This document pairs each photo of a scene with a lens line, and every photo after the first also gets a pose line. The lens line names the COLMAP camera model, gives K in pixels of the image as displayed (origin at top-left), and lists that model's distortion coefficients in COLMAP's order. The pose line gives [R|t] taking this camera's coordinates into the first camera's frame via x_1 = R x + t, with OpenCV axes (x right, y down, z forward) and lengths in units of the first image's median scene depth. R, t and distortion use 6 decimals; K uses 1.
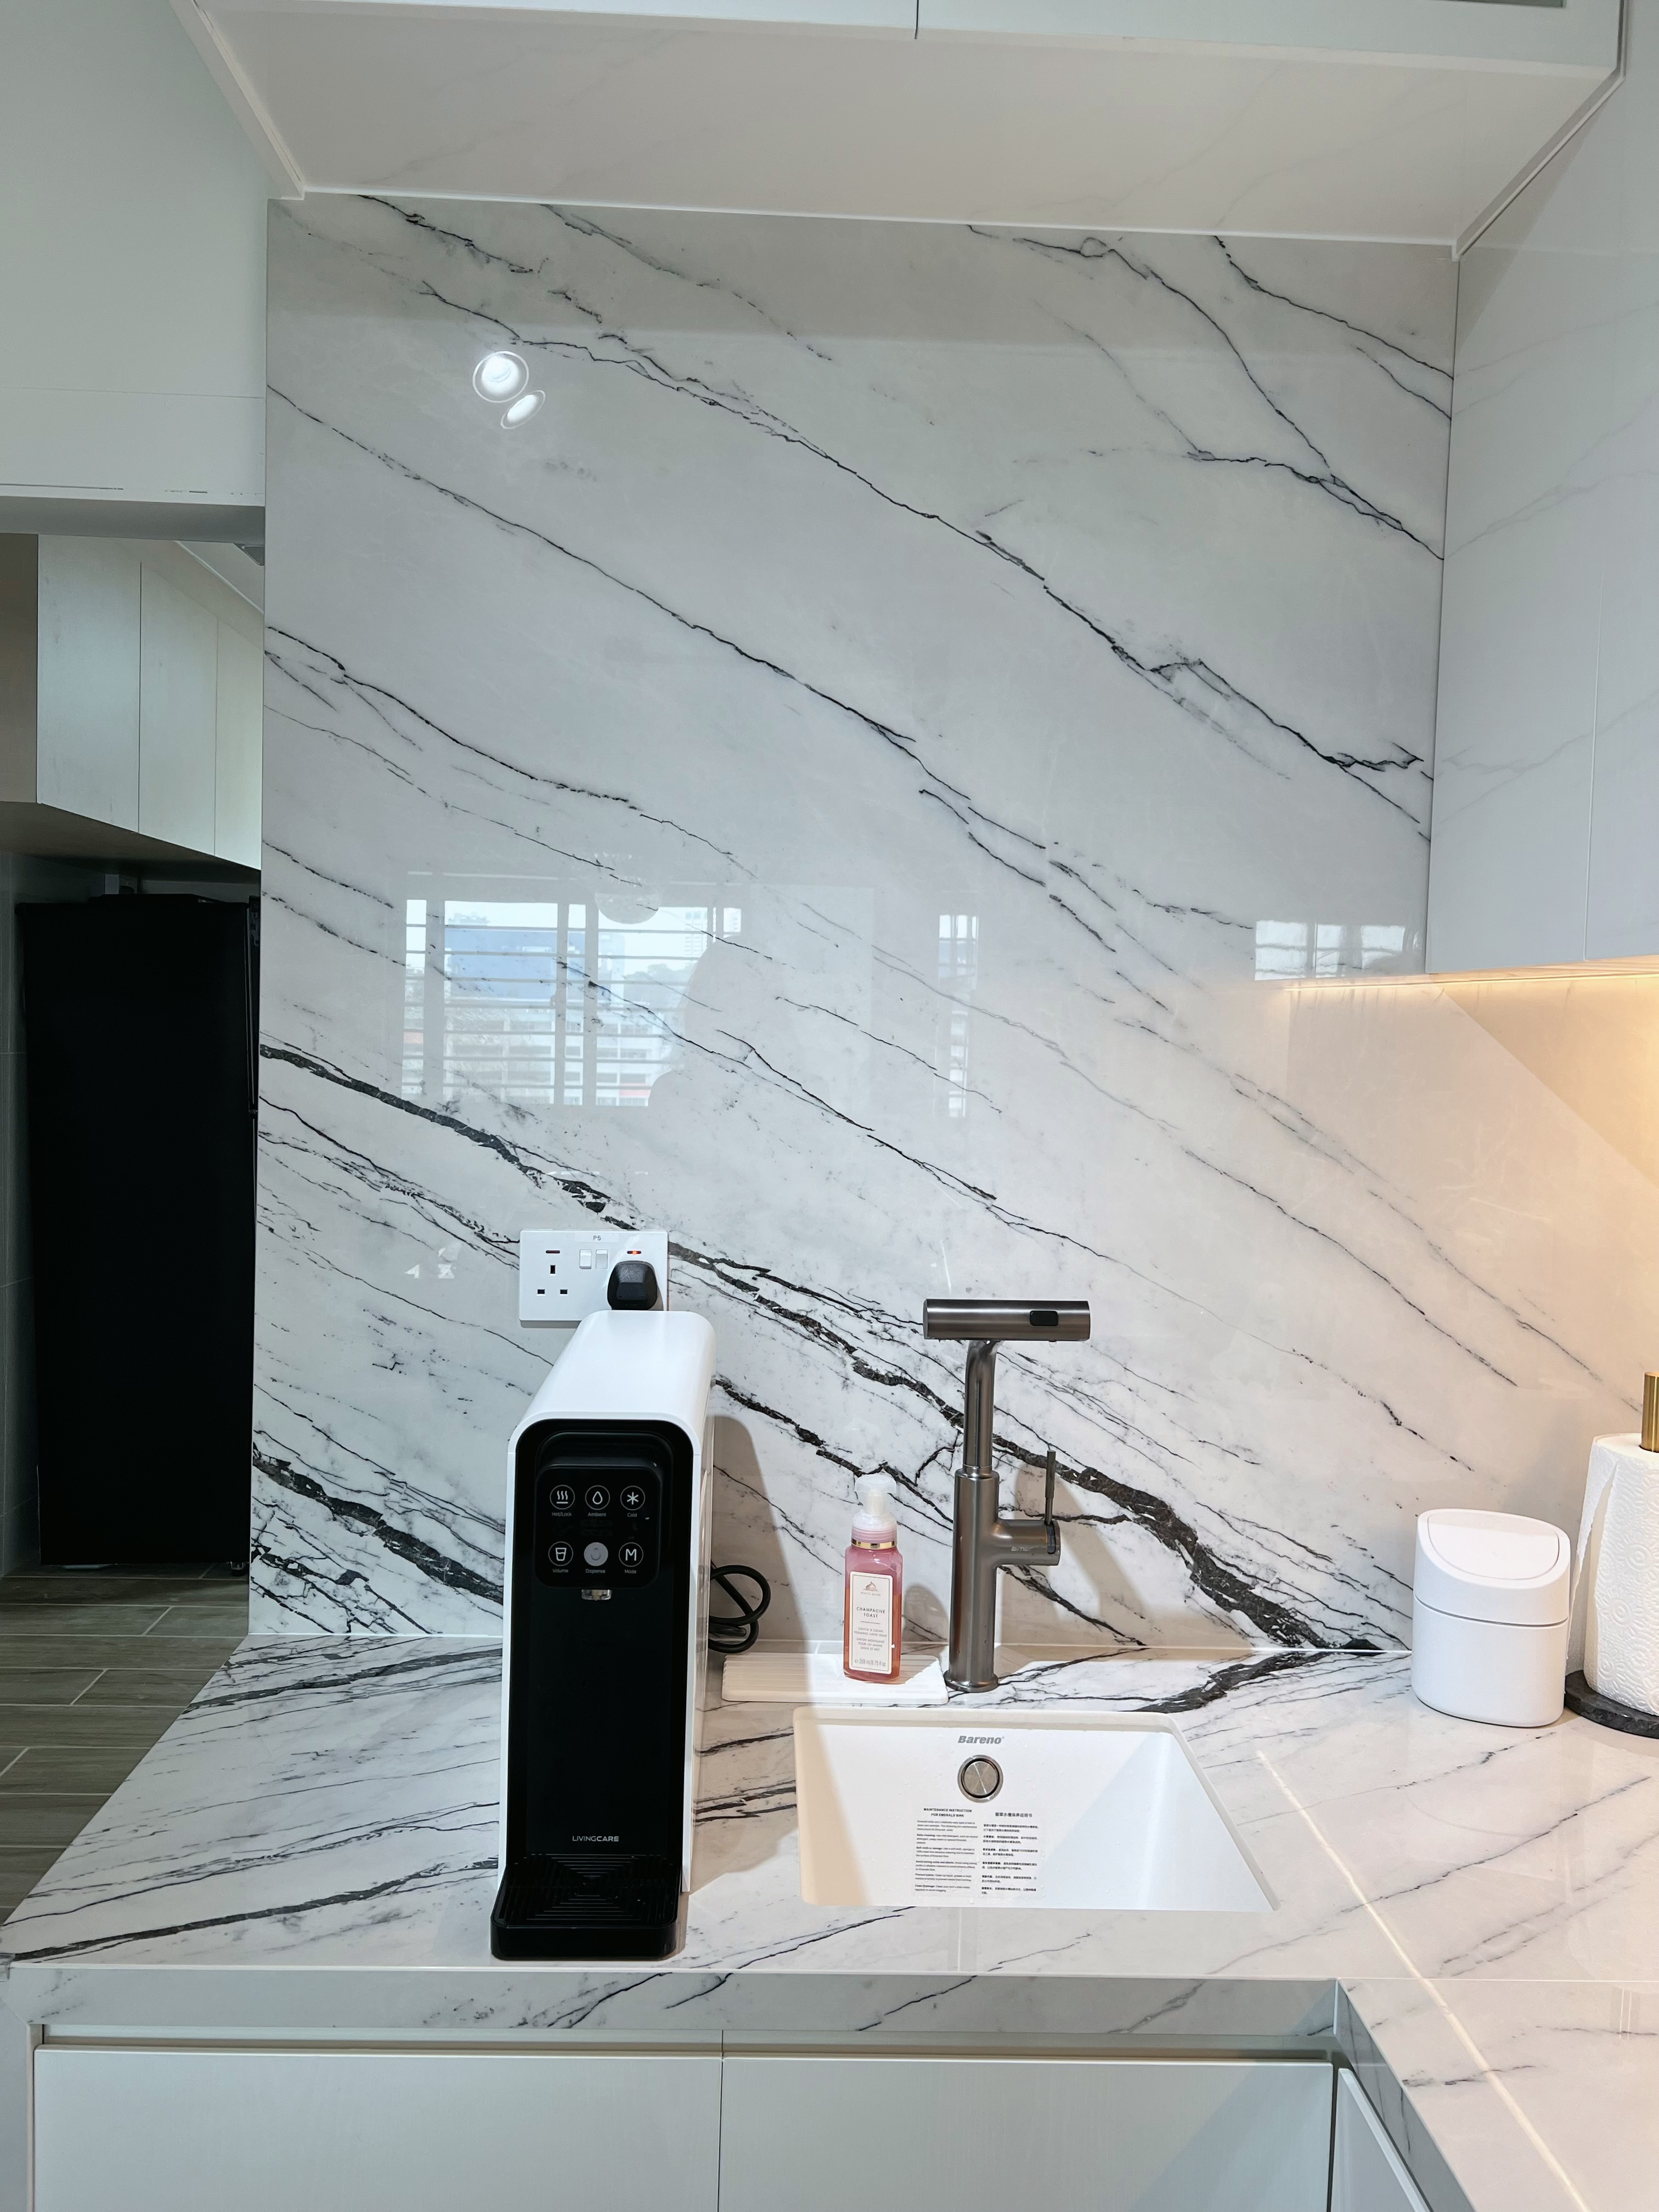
lens RADIAL K [[1695.1, 0, 815.2], [0, 1695.1, 1100.4], [0, 0, 1]] dist [0.042757, -0.015324]
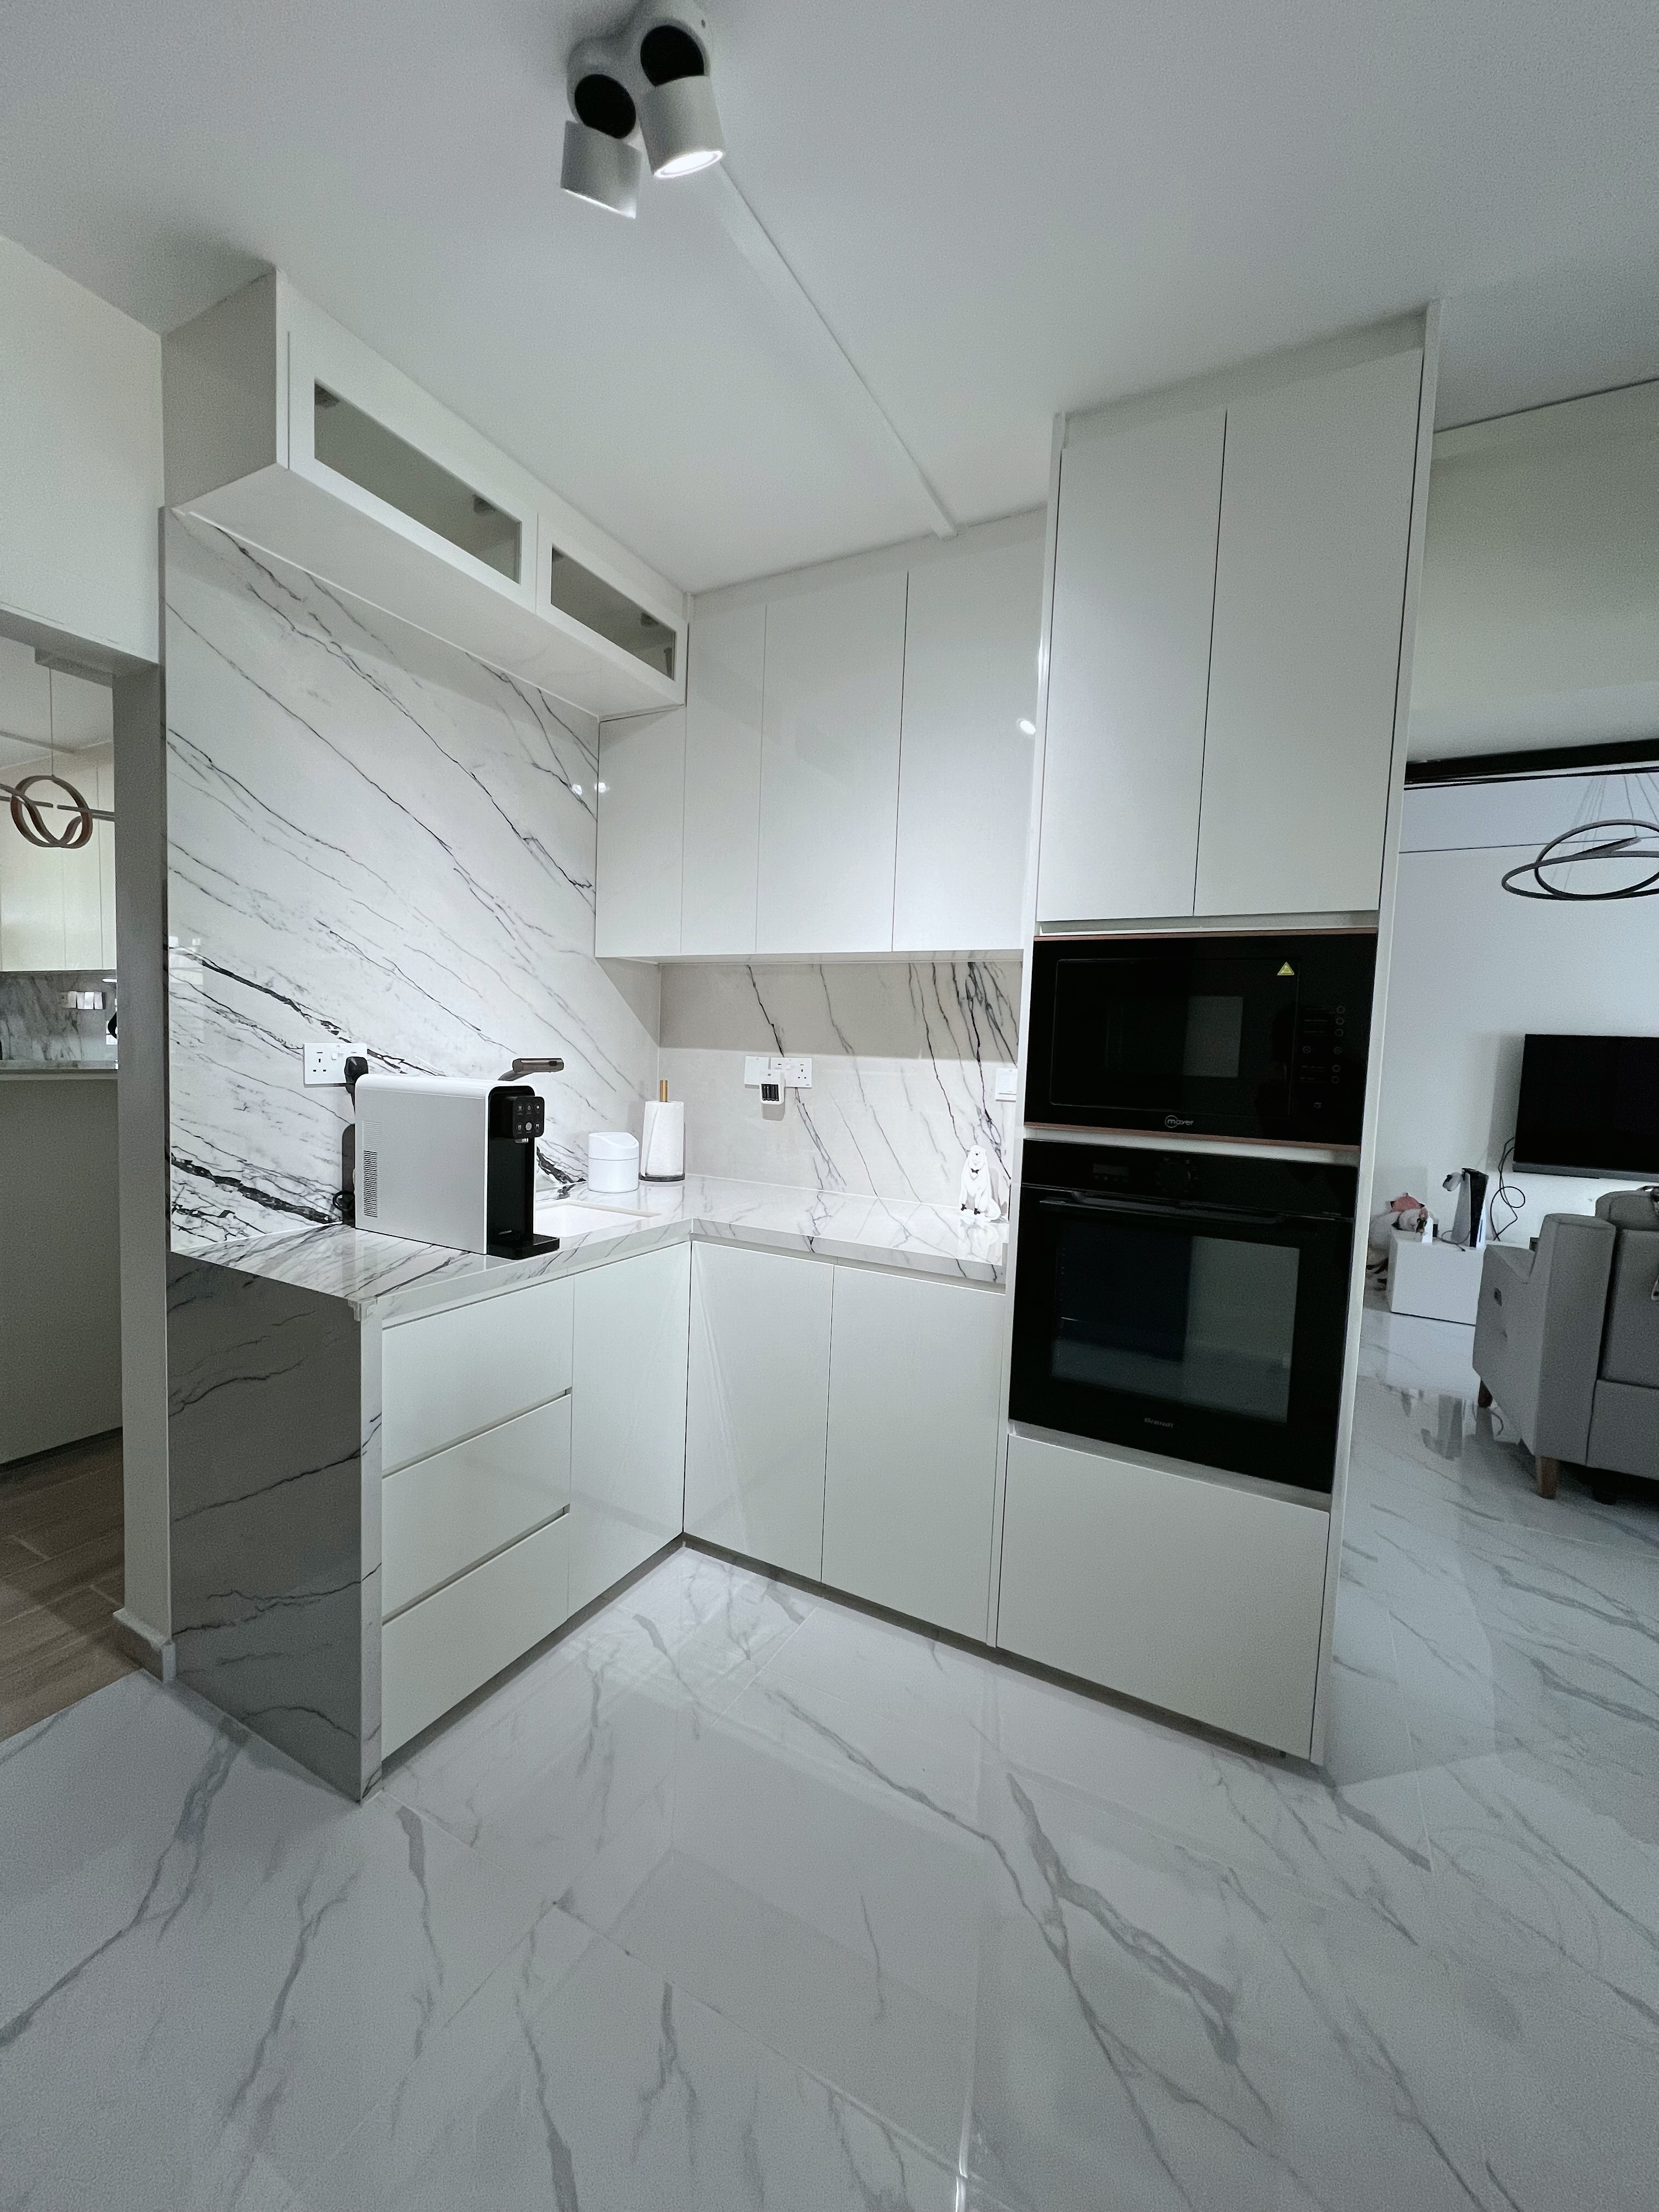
lens RADIAL K [[873.0, 0, 822.9], [0, 873.0, 1114.4], [0, 0, 1]] dist [0.003357, 0.000000]
pose [[0.502064, -0.077798, 0.861324, -0.813710], [0.019347, 0.996707, 0.078749, 0.092276], [-0.864614, -0.022873, 0.501915, -0.148364]]
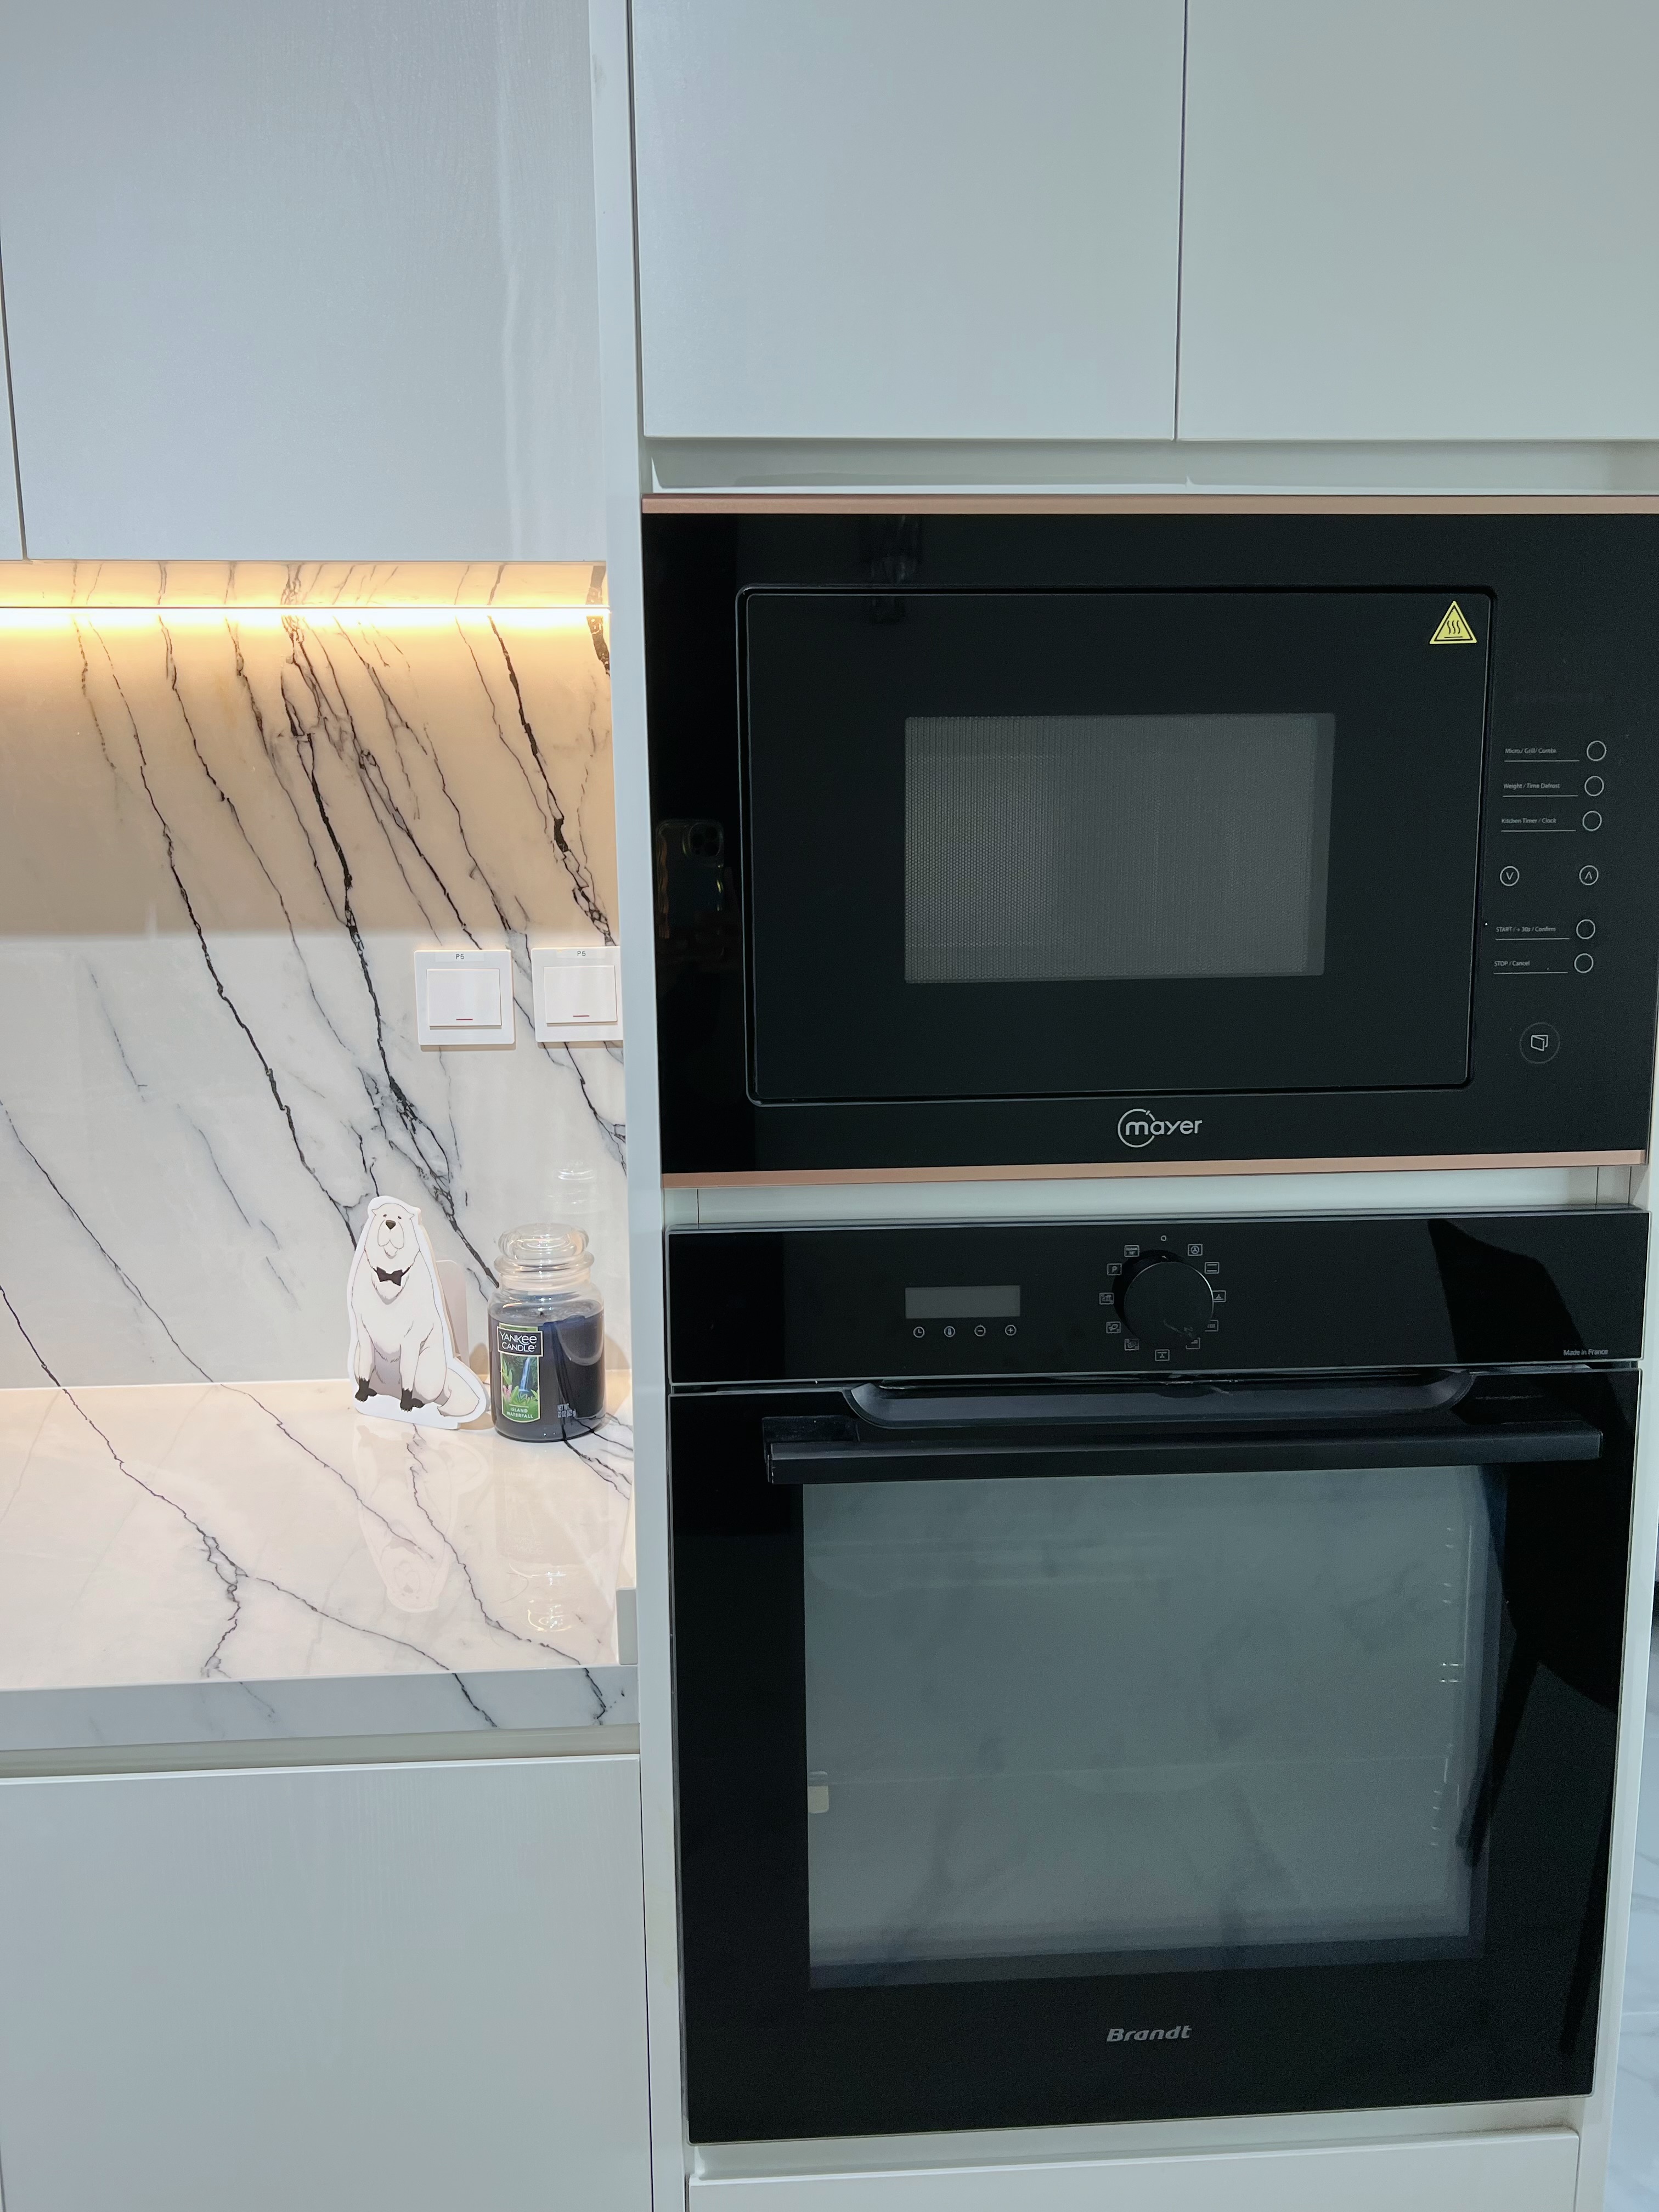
lens RADIAL K [[1695.1, 0, 825.3], [0, 1695.1, 1121.3], [0, 0, 1]] dist [0.042757, -0.015324]
pose [[-0.021943, -0.185416, 0.982415, -0.352526], [0.056886, 0.980828, 0.186387, 0.066341], [-0.998140, 0.059975, -0.010975, 0.120318]]
